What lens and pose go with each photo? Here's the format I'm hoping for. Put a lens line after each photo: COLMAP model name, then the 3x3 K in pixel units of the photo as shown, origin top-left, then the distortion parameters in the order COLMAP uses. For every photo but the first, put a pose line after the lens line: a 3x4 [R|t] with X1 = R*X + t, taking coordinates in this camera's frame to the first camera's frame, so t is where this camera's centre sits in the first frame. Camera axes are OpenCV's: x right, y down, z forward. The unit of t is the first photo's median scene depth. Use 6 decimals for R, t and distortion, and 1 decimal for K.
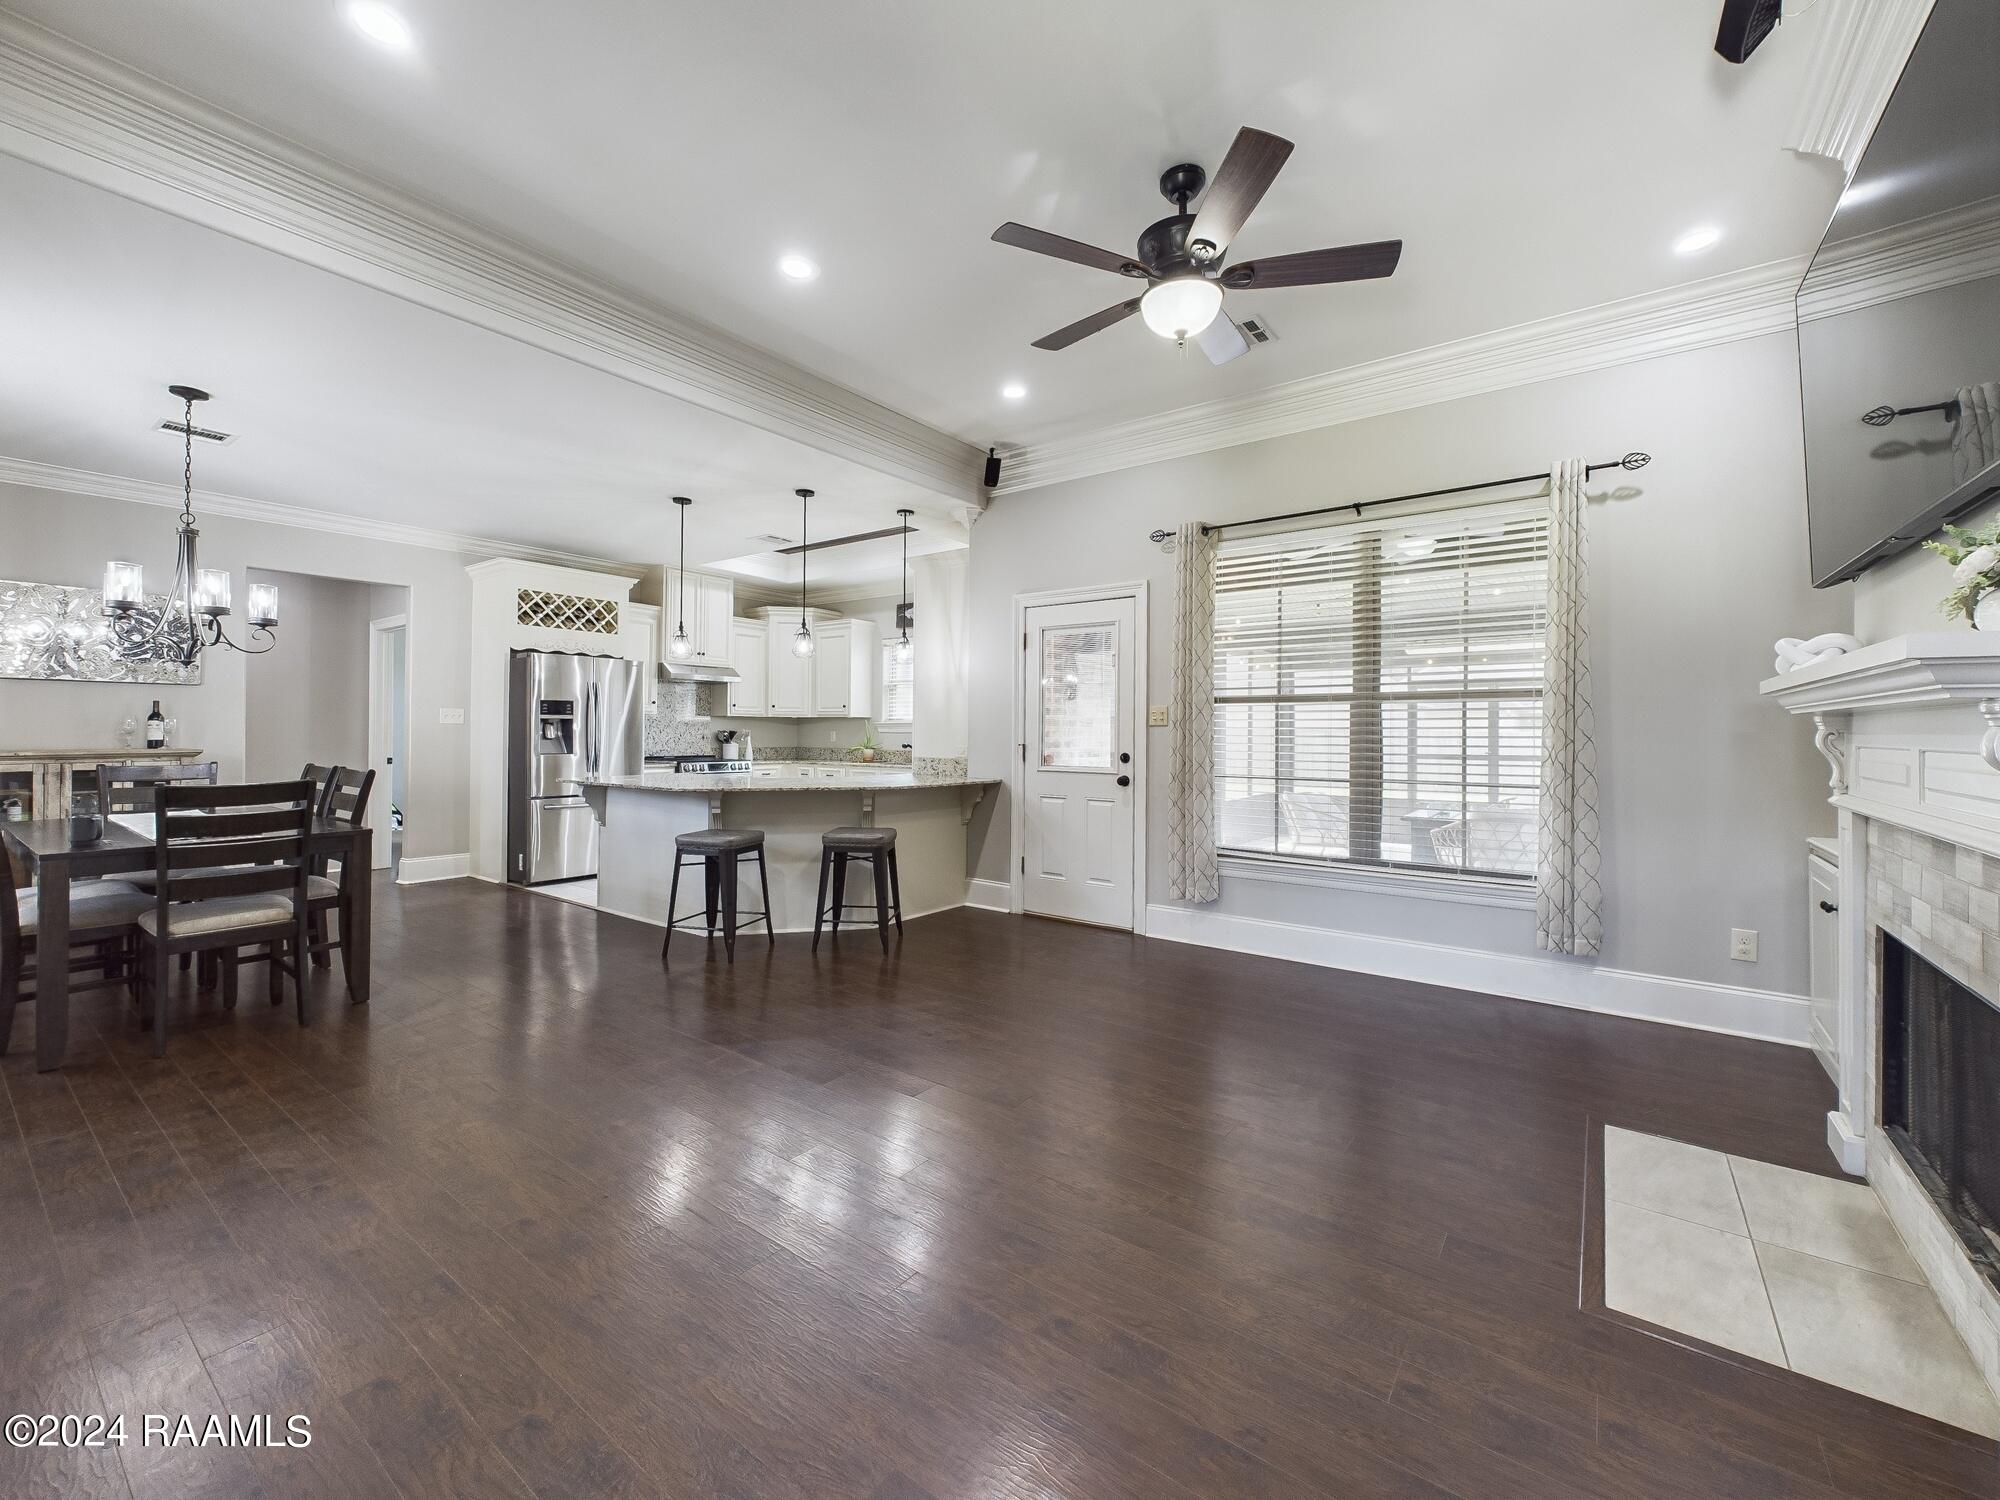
lens RADIAL K [[807.4, 0, 1003.2], [0, 807.4, 733.0], [0, 0, 1]] dist [-0.000293, 0.000245]
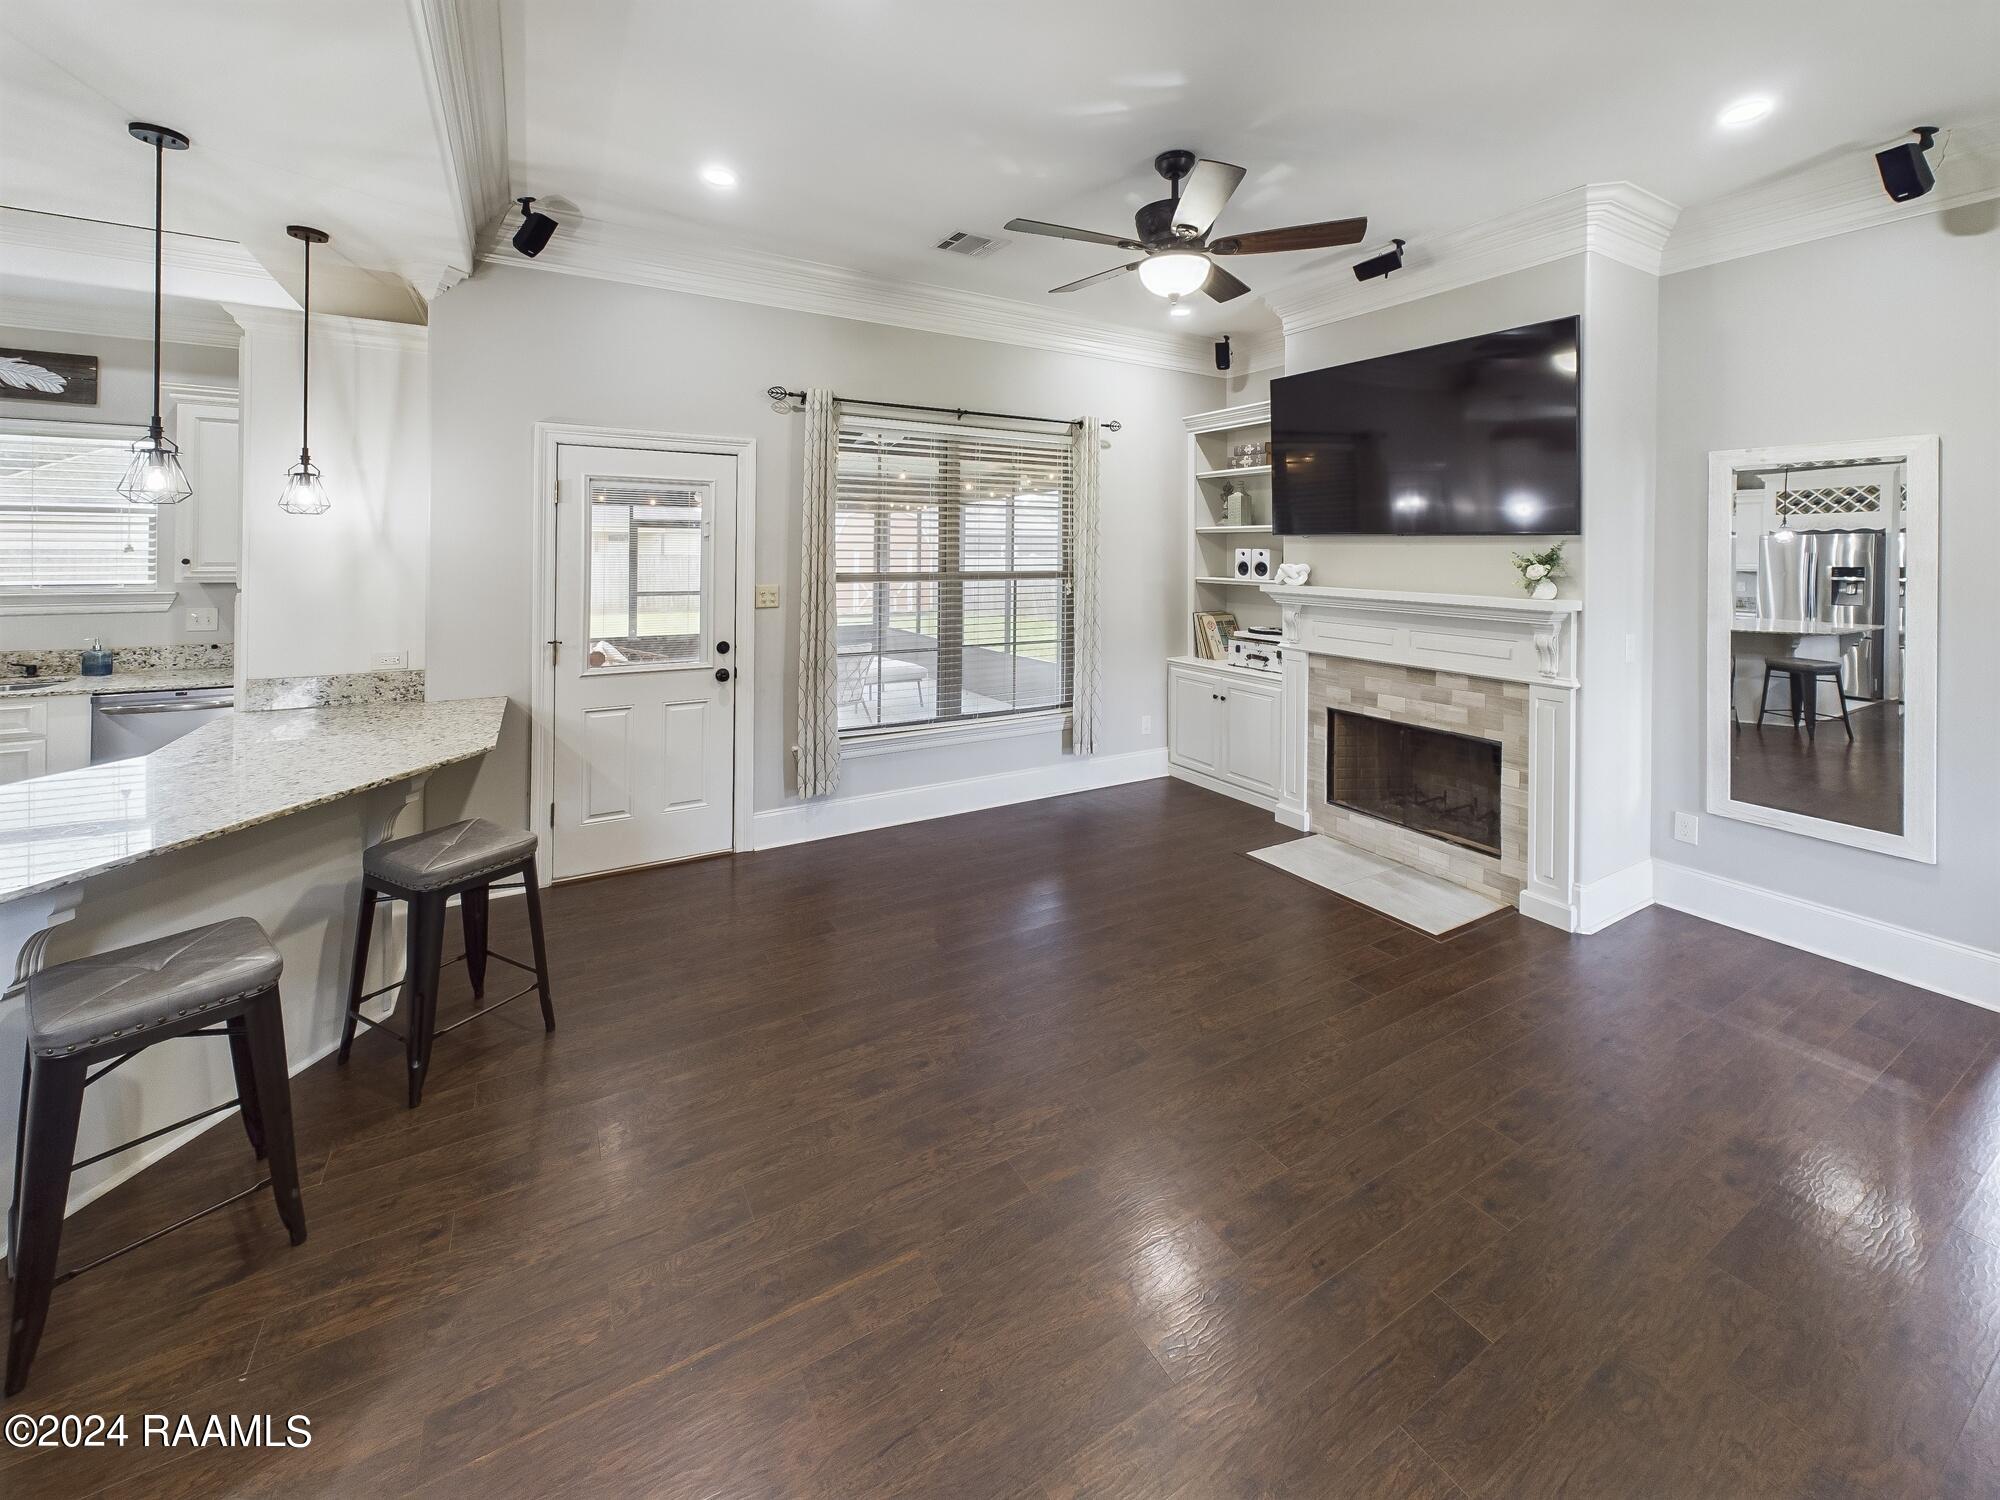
lens RADIAL K [[793.7, 0, 989.5], [0, 793.7, 549.3], [0, 0, 1]] dist [0.000278, 0.000189]
pose [[0.396503, -0.002987, 0.918028, -0.495784], [-0.003869, 0.999980, 0.004925, -0.076072], [-0.918025, -0.005505, 0.396484, 0.428128]]
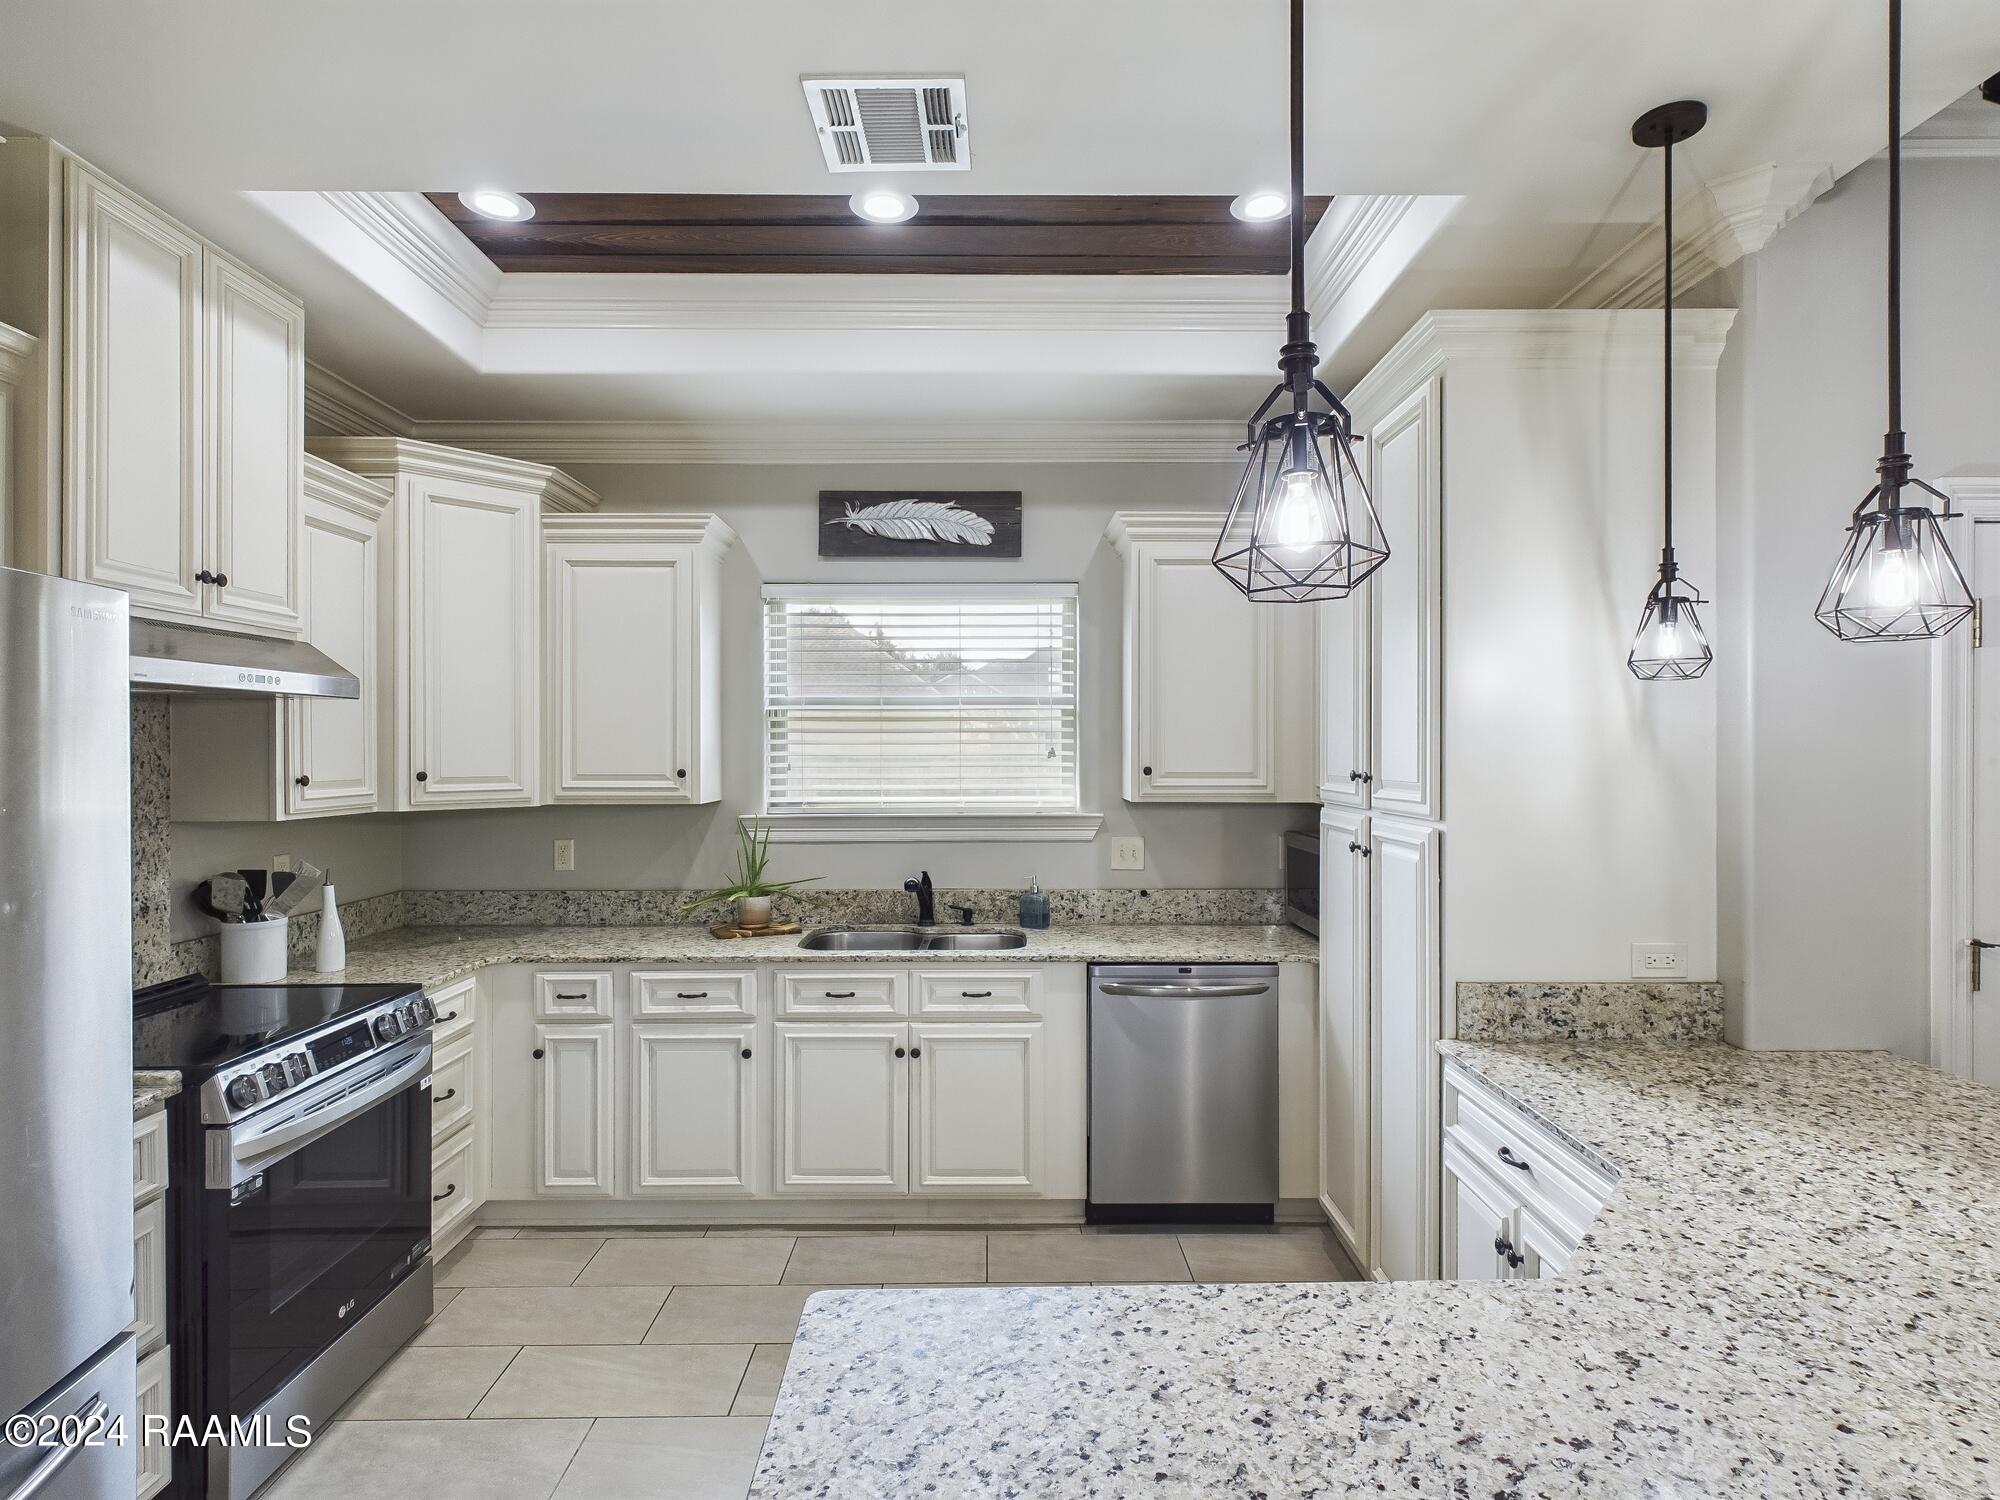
lens RADIAL K [[1046.6, 0, 999.6], [0, 1046.6, 748.6], [0, 0, 1]] dist [0.000546, -0.000132]
pose [[0.804752, -0.006424, 0.593576, -0.595458], [0.007586, 0.999971, 0.000537, -0.073074], [-0.593562, 0.004071, 0.804778, 0.983597]]
